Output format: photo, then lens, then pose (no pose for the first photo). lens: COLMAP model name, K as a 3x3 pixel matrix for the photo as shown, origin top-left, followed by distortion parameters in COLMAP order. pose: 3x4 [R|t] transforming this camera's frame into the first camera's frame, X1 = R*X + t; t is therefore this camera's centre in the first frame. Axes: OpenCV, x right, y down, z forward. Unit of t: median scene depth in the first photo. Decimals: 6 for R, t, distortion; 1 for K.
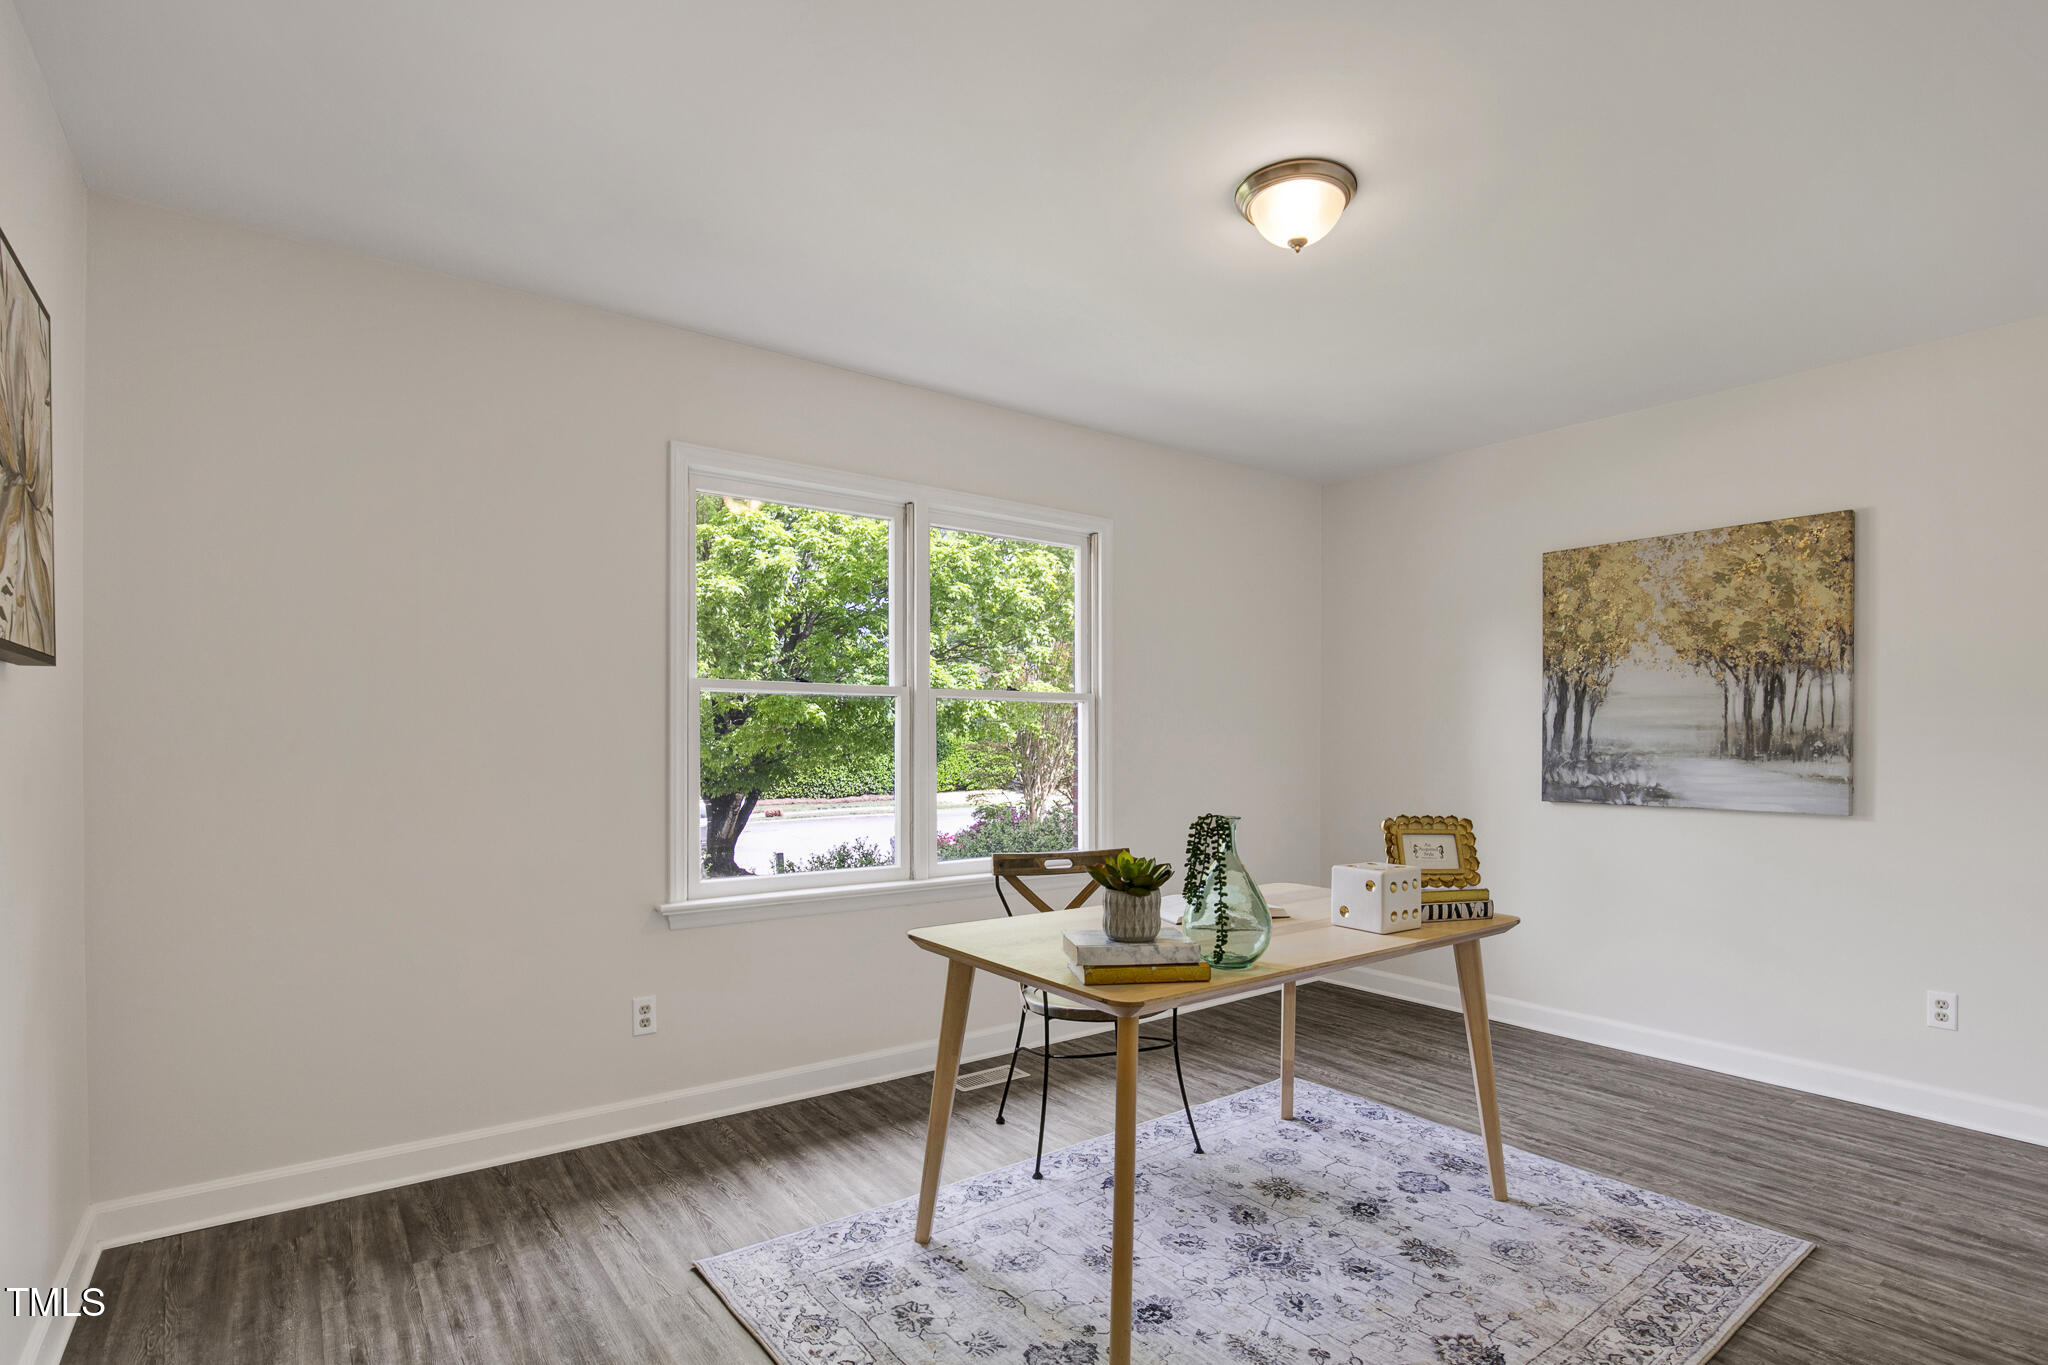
lens RADIAL K [[971.1, 0, 1033.1], [0, 971.1, 753.6], [0, 0, 1]] dist [-0.033309, 0.006927]
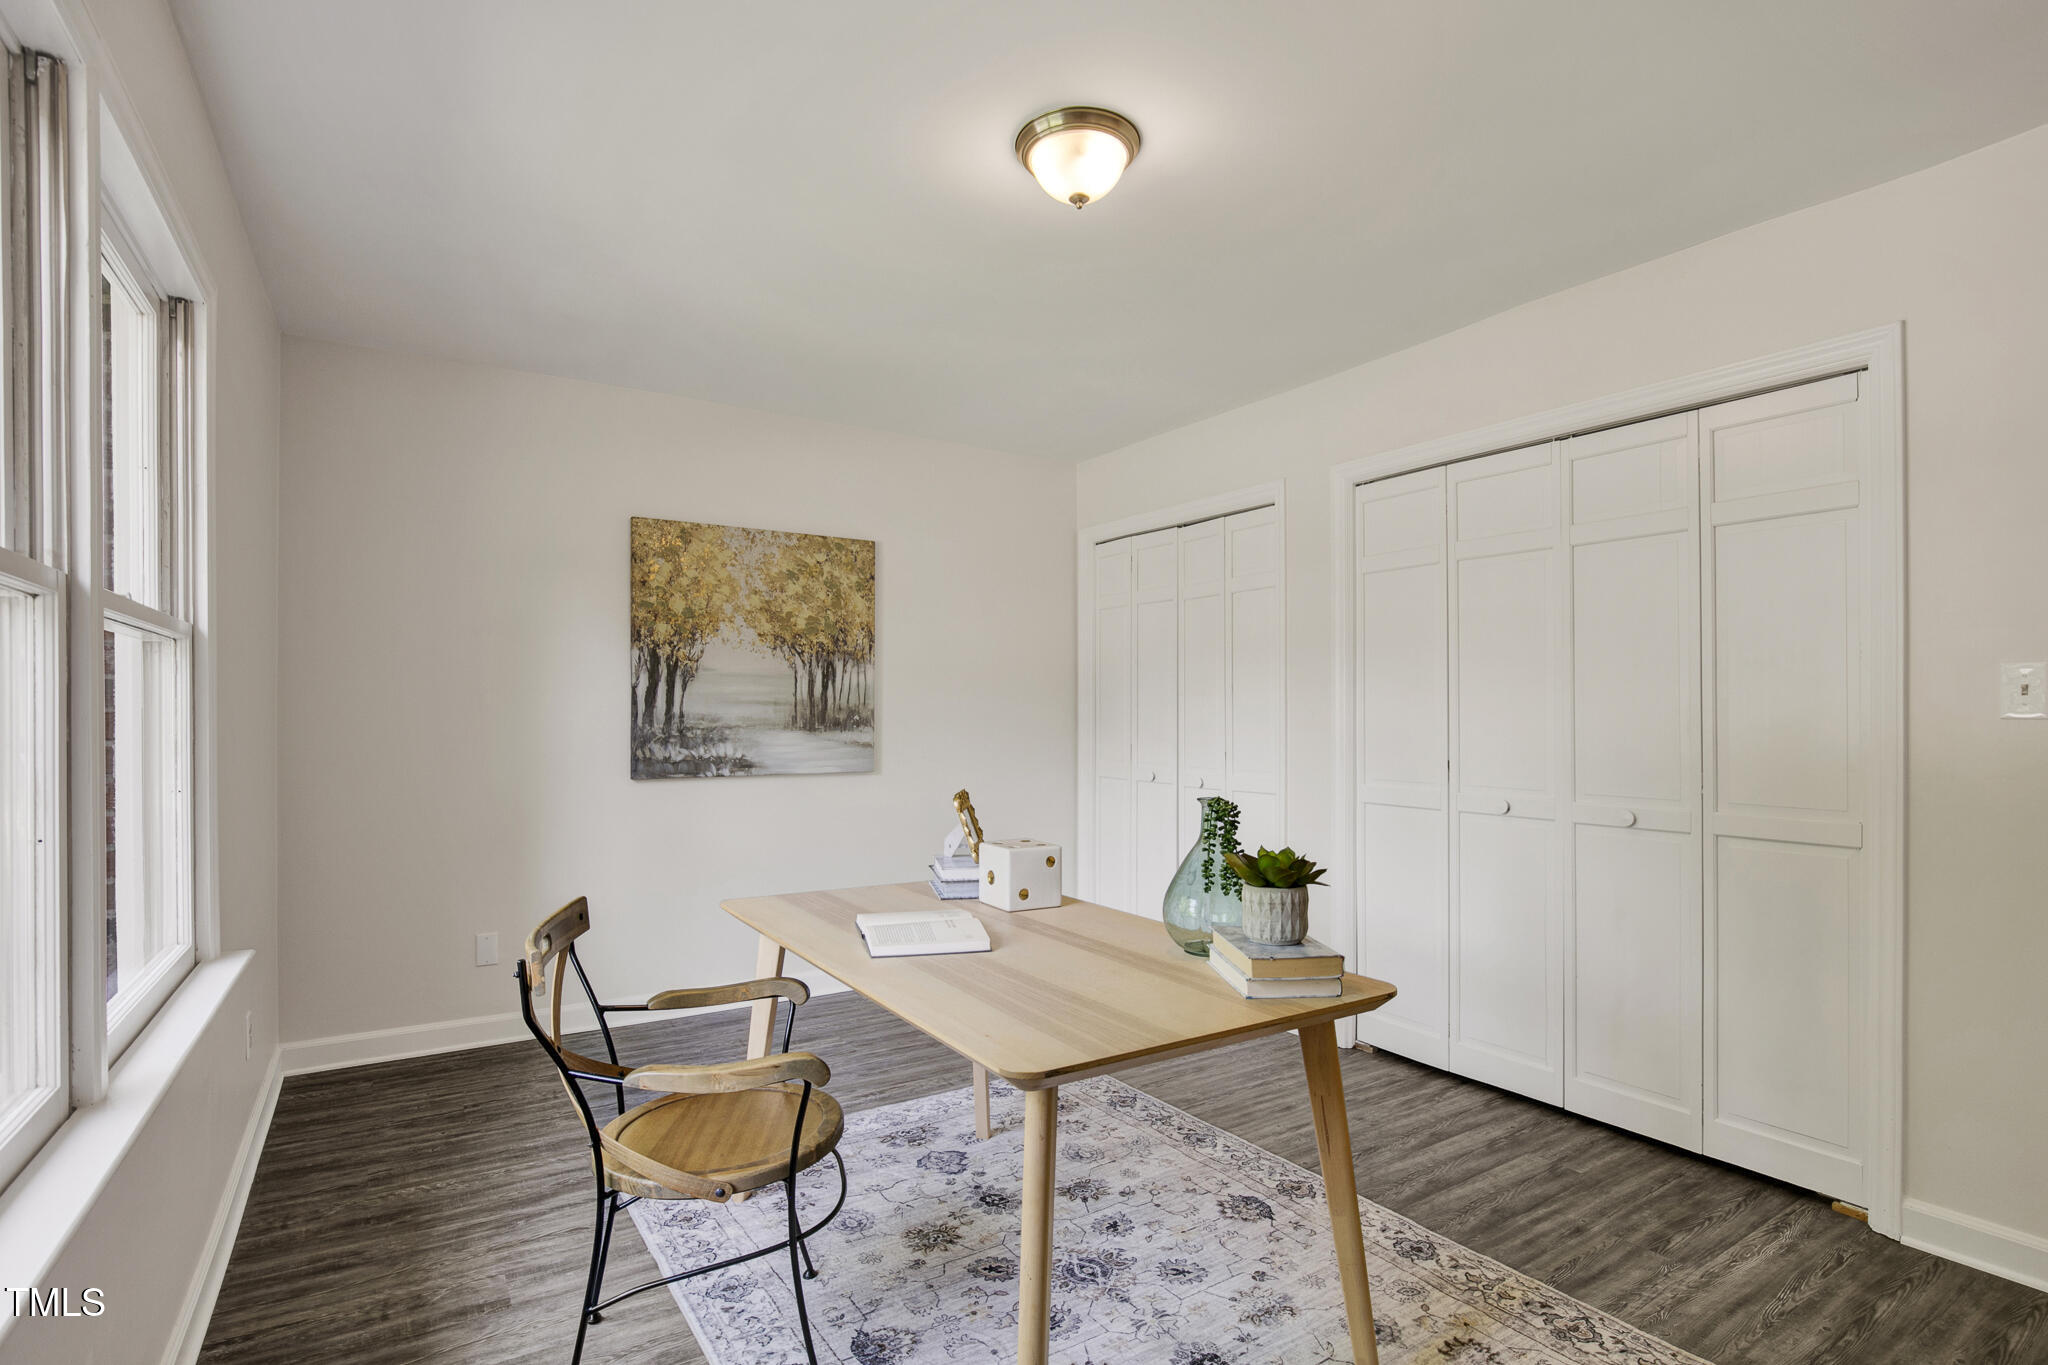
lens RADIAL K [[971.1, 0, 1026.4], [0, 971.1, 718.8], [0, 0, 1]] dist [-0.033309, 0.006927]
pose [[0.097199, -0.006924, 0.995241, -0.418025], [0.012148, 0.999910, 0.005770, -0.012106], [-0.995191, 0.011530, 0.097275, 0.586296]]
